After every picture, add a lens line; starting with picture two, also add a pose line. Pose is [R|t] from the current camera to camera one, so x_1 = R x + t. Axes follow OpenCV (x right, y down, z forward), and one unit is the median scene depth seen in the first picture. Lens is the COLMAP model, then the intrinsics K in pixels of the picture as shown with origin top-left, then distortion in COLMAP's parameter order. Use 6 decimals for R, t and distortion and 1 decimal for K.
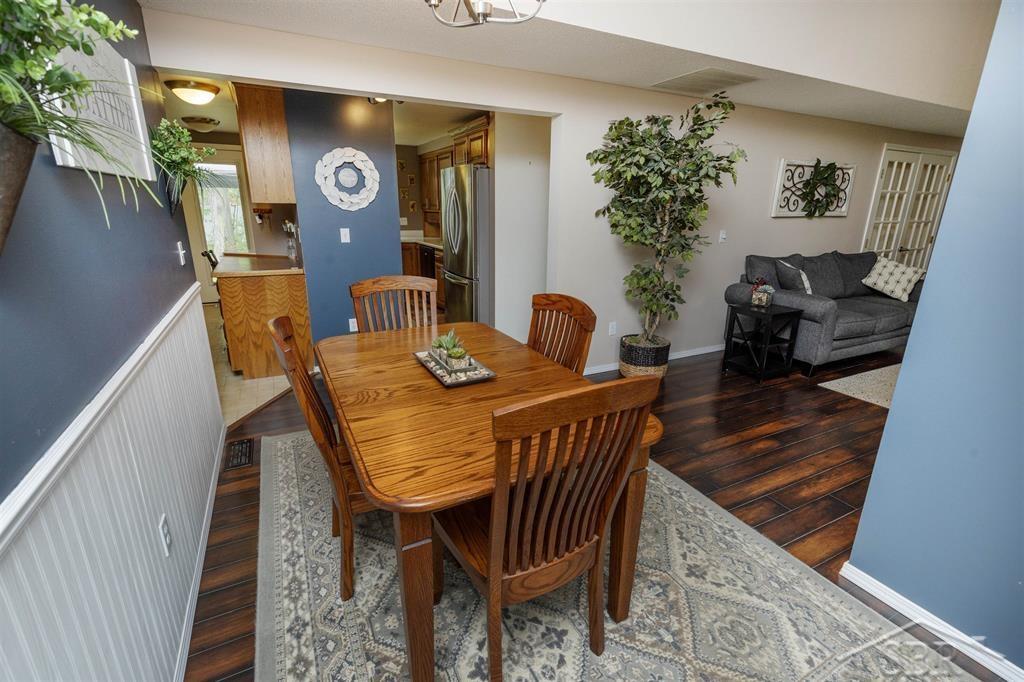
lens RADIAL K [[464.4, 0, 510.6], [0, 464.4, 346.8], [0, 0, 1]] dist [0.001931, -0.000172]
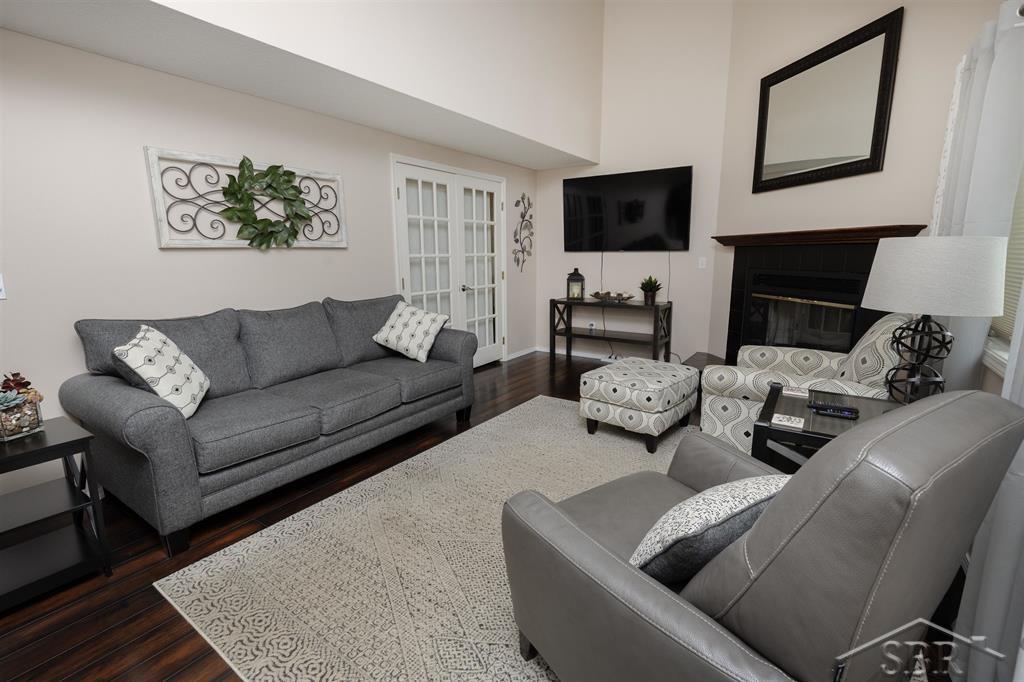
lens RADIAL K [[464.4, 0, 513.0], [0, 464.4, 336.4], [0, 0, 1]] dist [0.001931, -0.000172]
pose [[0.877600, -0.099300, 0.468996, 0.640032], [0.148293, 0.986561, -0.068606, -0.067682], [-0.455881, 0.129757, 0.880532, 0.306119]]
